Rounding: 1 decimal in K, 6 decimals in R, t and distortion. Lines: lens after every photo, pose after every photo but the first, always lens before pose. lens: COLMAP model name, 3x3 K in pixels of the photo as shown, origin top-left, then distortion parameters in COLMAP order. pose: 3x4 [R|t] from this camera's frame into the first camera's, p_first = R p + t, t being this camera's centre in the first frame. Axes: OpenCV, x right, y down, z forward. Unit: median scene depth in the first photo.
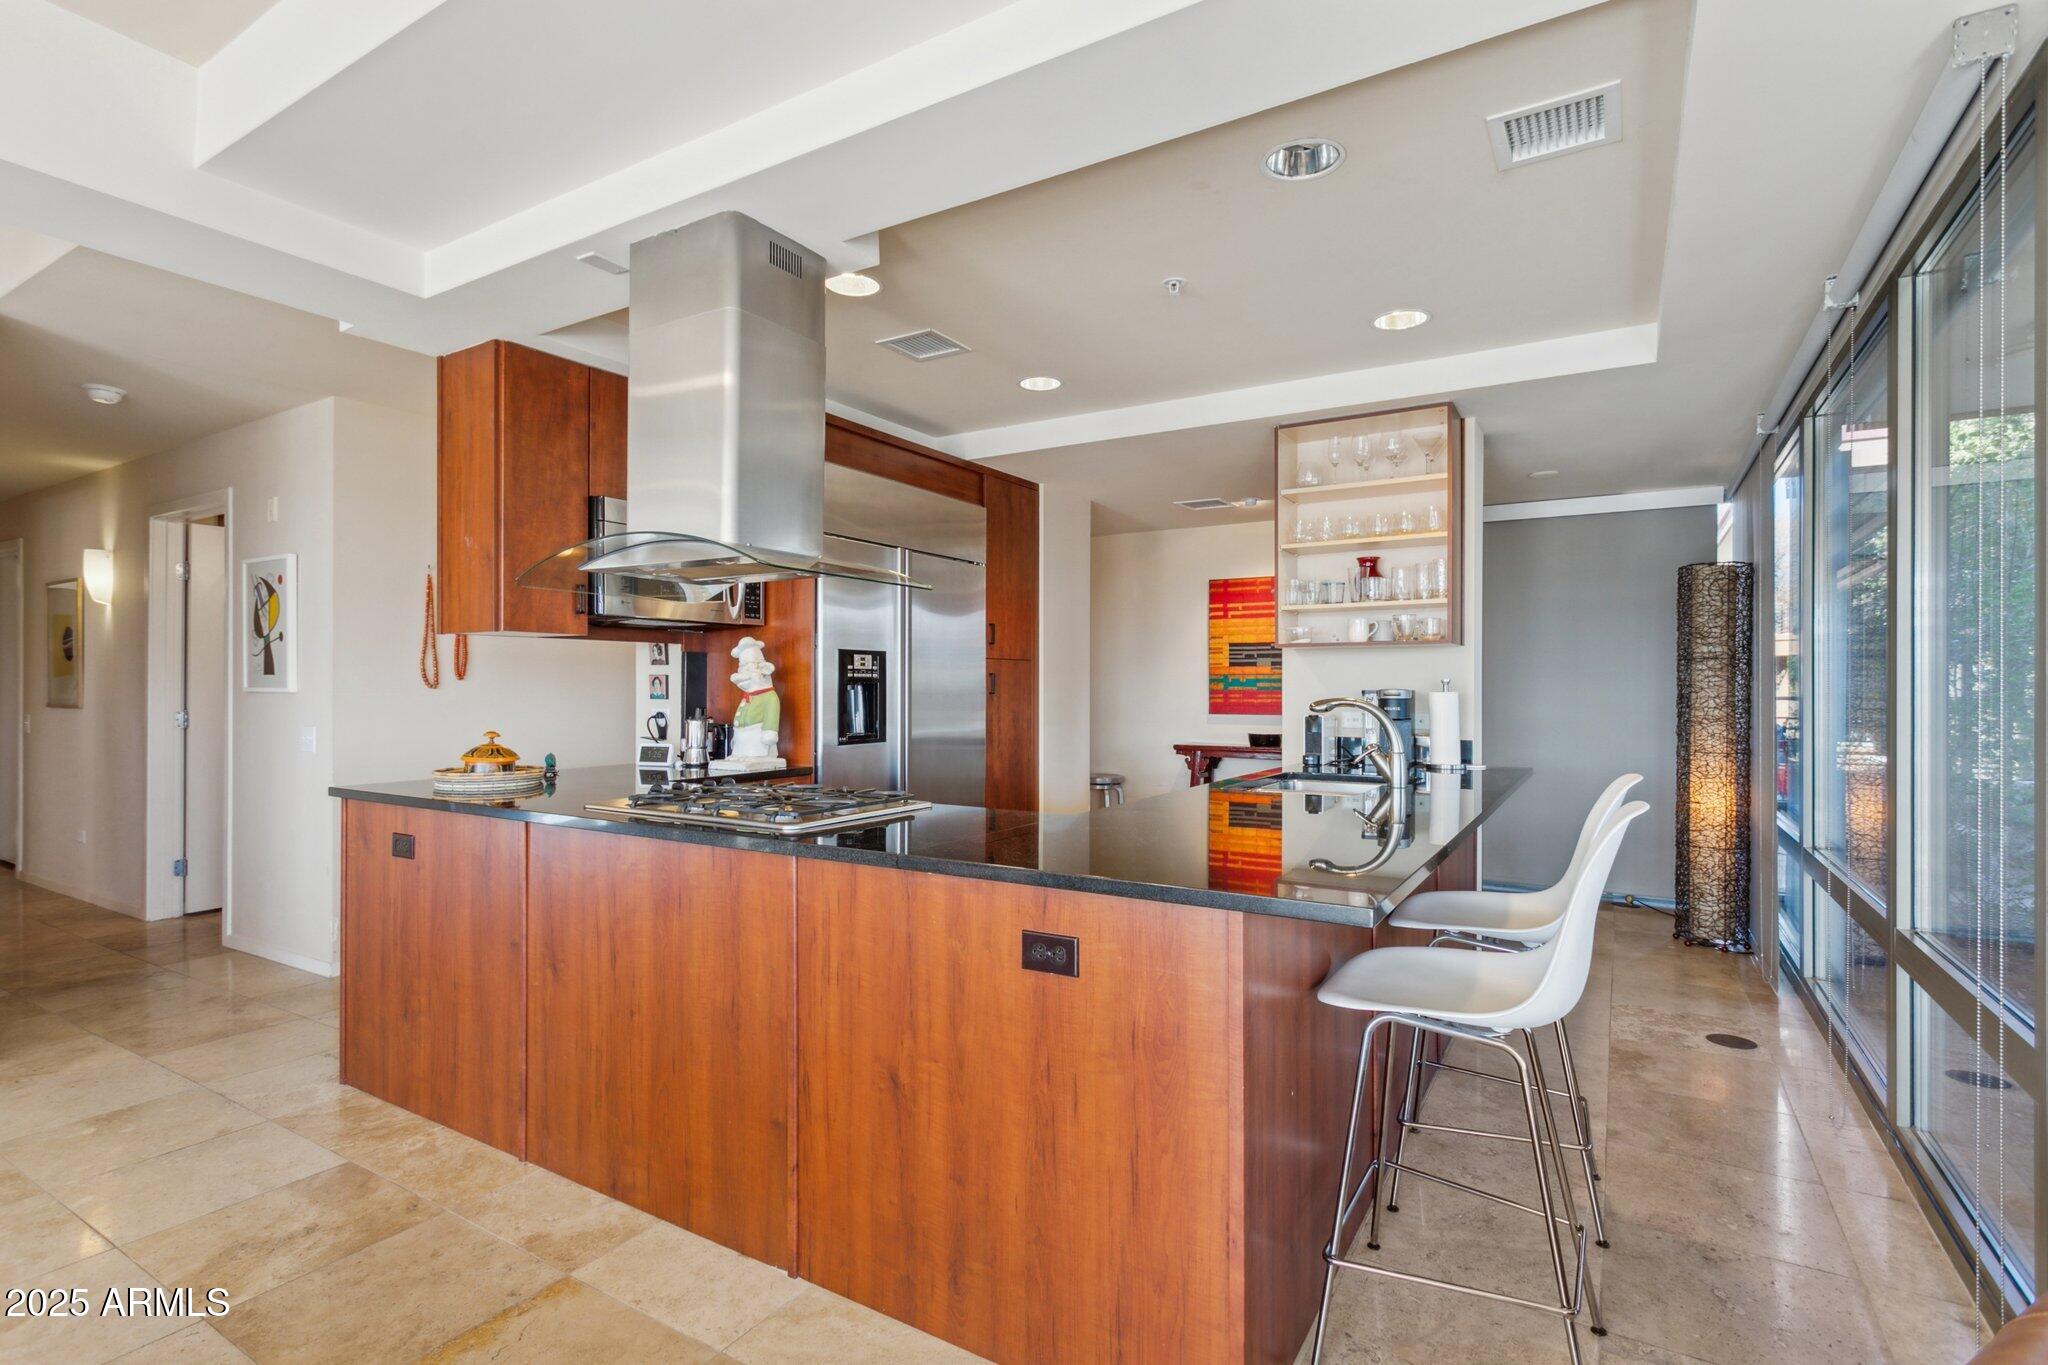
lens RADIAL K [[975.7, 0, 1016.8], [0, 975.7, 681.1], [0, 0, 1]] dist [0.000284, 0.000239]
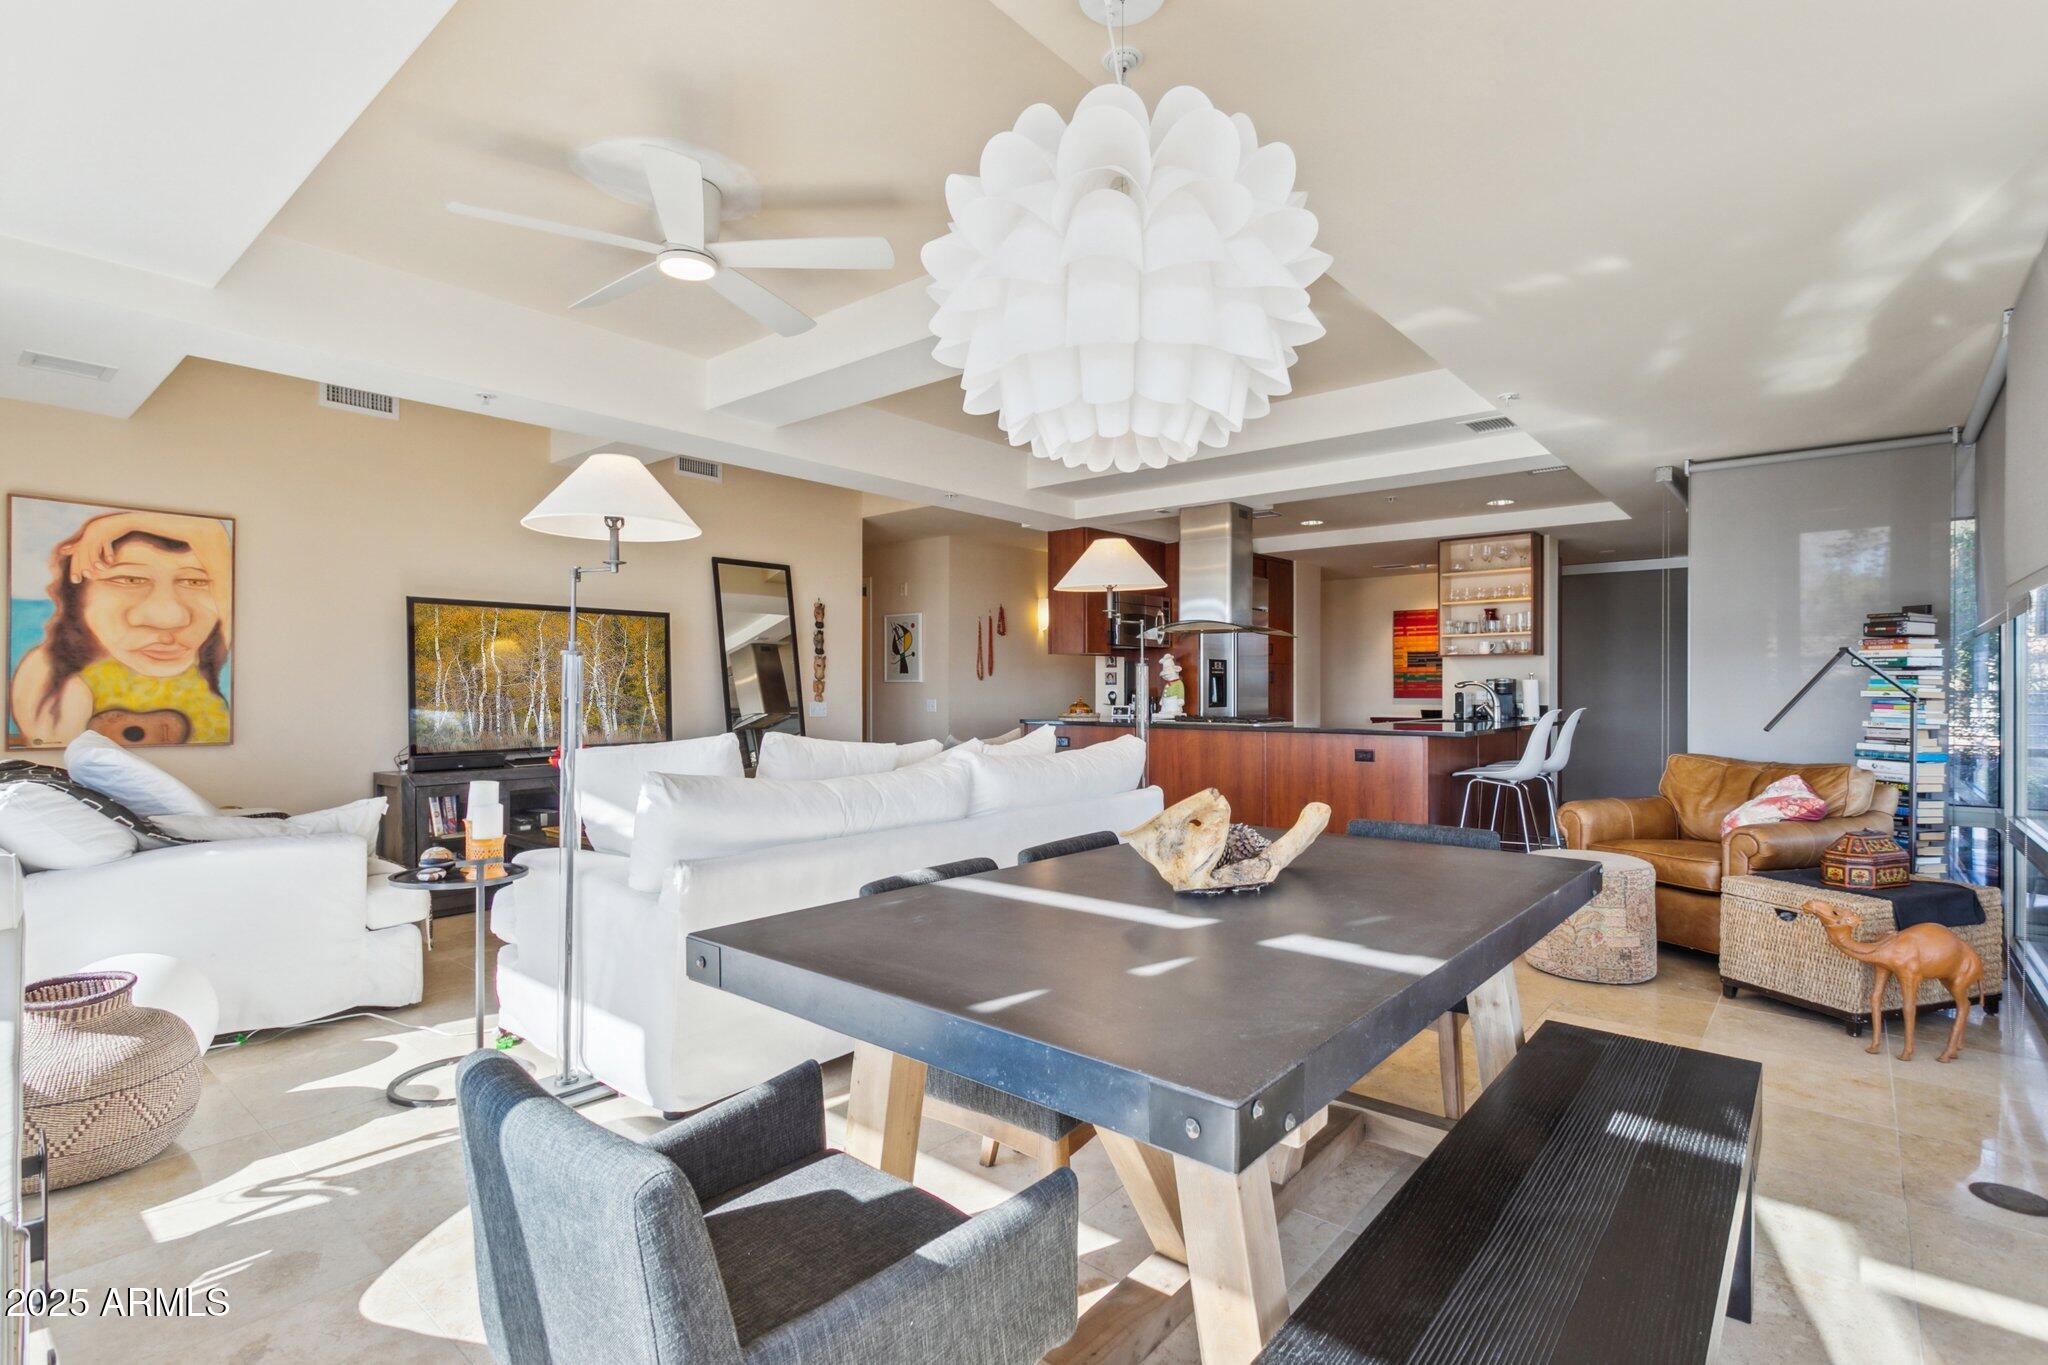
lens RADIAL K [[975.7, 0, 1035.9], [0, 975.7, 691.5], [0, 0, 1]] dist [0.000284, 0.000239]
pose [[0.991130, -0.000391, -0.132899, -0.257334], [0.001475, 0.999966, 0.008053, 0.015929], [0.132891, -0.008178, 0.991097, -0.981698]]
